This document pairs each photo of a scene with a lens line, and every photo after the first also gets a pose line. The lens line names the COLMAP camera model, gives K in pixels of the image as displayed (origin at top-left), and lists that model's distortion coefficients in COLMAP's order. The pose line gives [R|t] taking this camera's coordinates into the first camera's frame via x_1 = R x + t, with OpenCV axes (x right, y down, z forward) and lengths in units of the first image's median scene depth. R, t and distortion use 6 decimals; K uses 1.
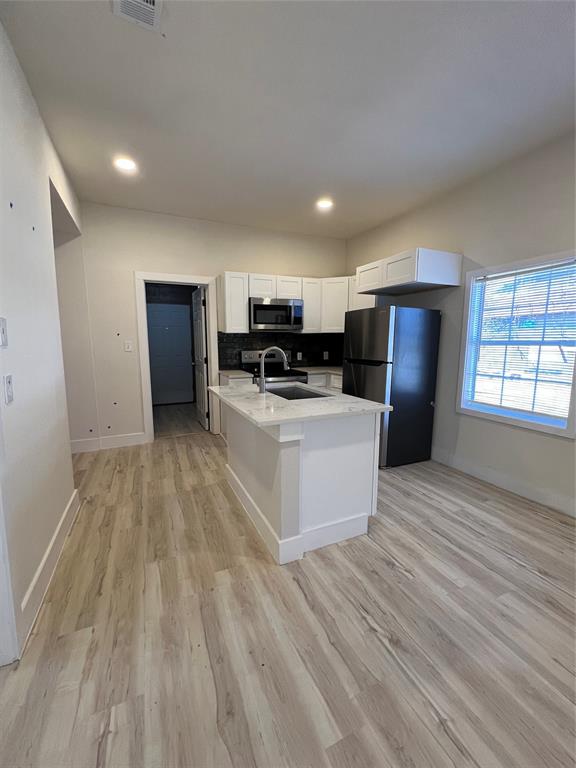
lens RADIAL K [[315.5, 0, 285.0], [0, 315.5, 385.1], [0, 0, 1]] dist [-0.001953, 0.000958]
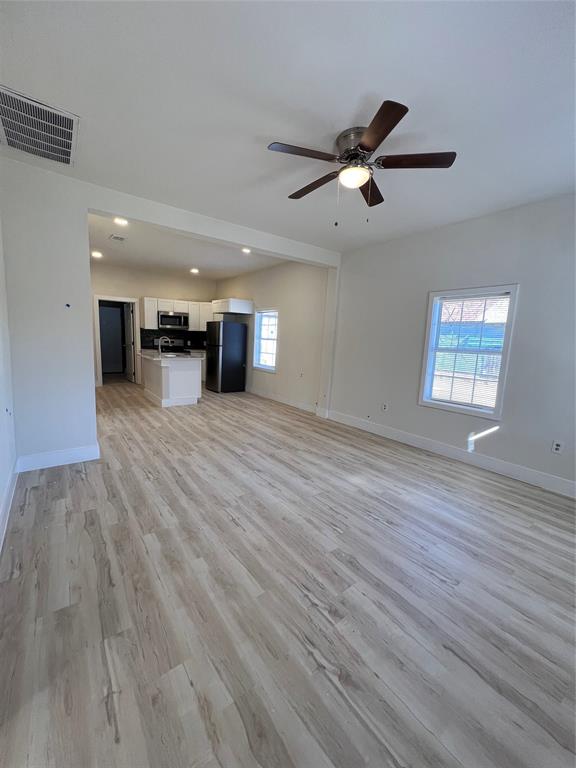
lens RADIAL K [[309.7, 0, 284.9], [0, 309.7, 384.3], [0, 0, 1]] dist [0.000462, 0.000230]
pose [[0.974564, 0.005957, 0.224032, 0.322598], [-0.009275, 0.999862, 0.013762, 0.199061], [-0.223919, -0.015490, 0.974485, -1.494064]]
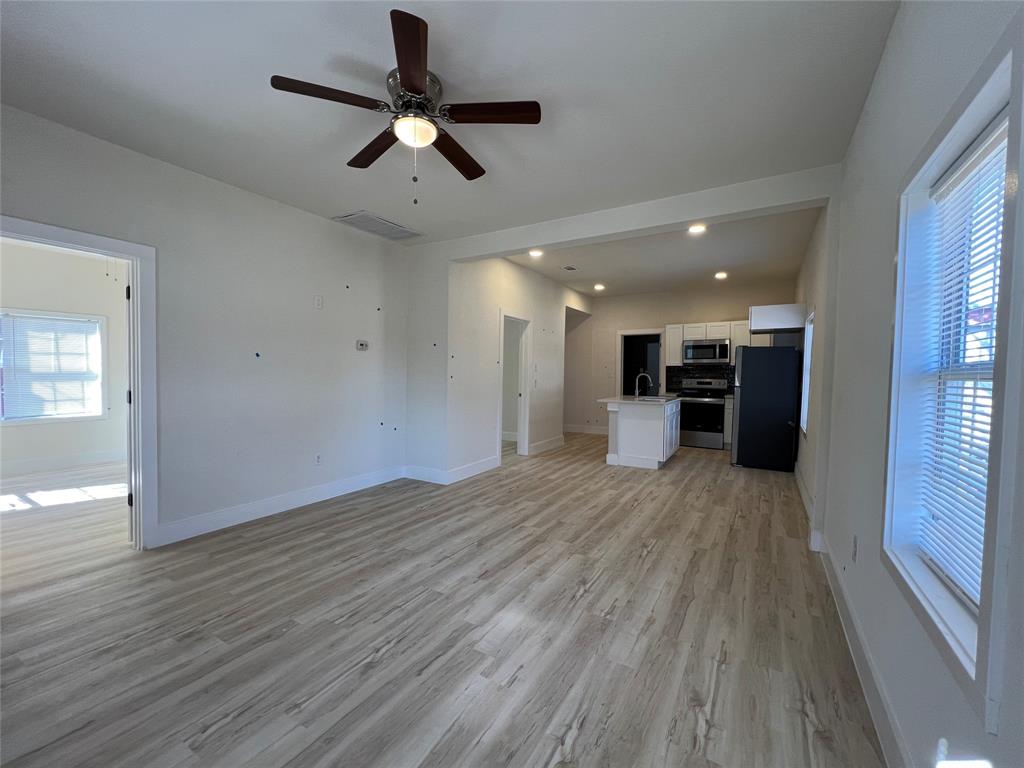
lens RADIAL K [[420.6, 0, 511.4], [0, 420.6, 391.0], [0, 0, 1]] dist [-0.001953, 0.000958]
pose [[0.577336, 0.041450, -0.815454, 1.441340], [-0.123176, 0.991702, -0.036799, 0.158788], [0.807162, 0.121690, 0.577651, -0.990471]]
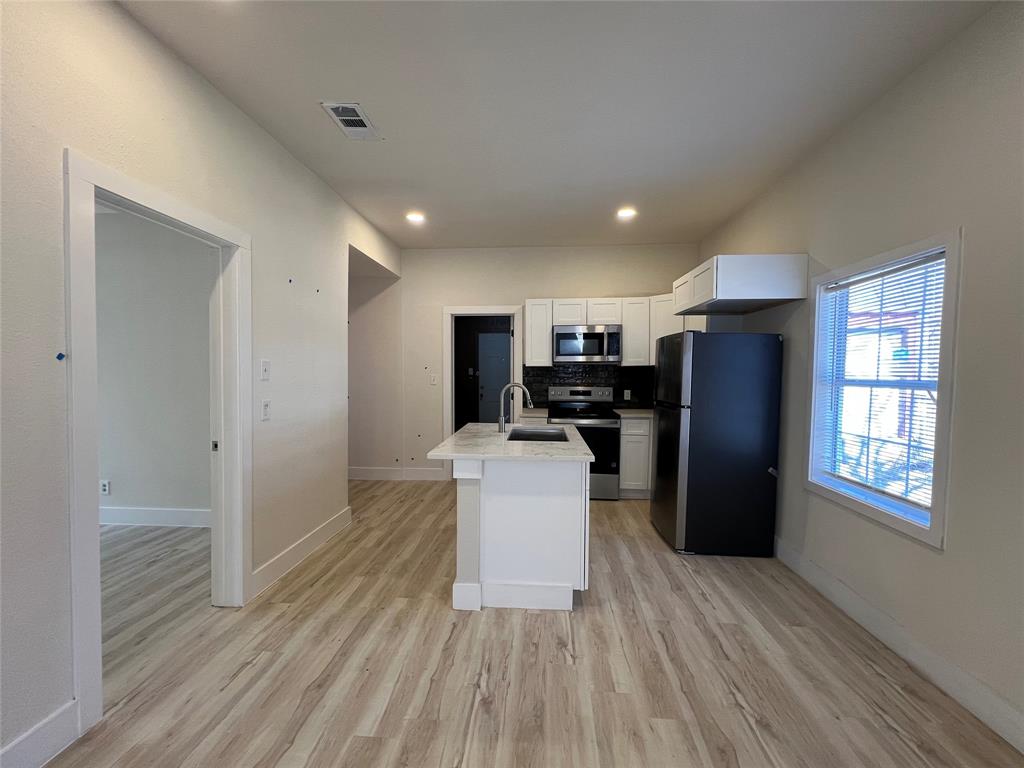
lens RADIAL K [[420.6, 0, 513.1], [0, 420.6, 388.2], [0, 0, 1]] dist [-0.001953, 0.000958]
pose [[0.881400, 0.024425, -0.471738, 0.500101], [-0.072164, 0.993902, -0.083370, -0.002720], [0.466825, 0.107525, 0.877788, -0.075662]]
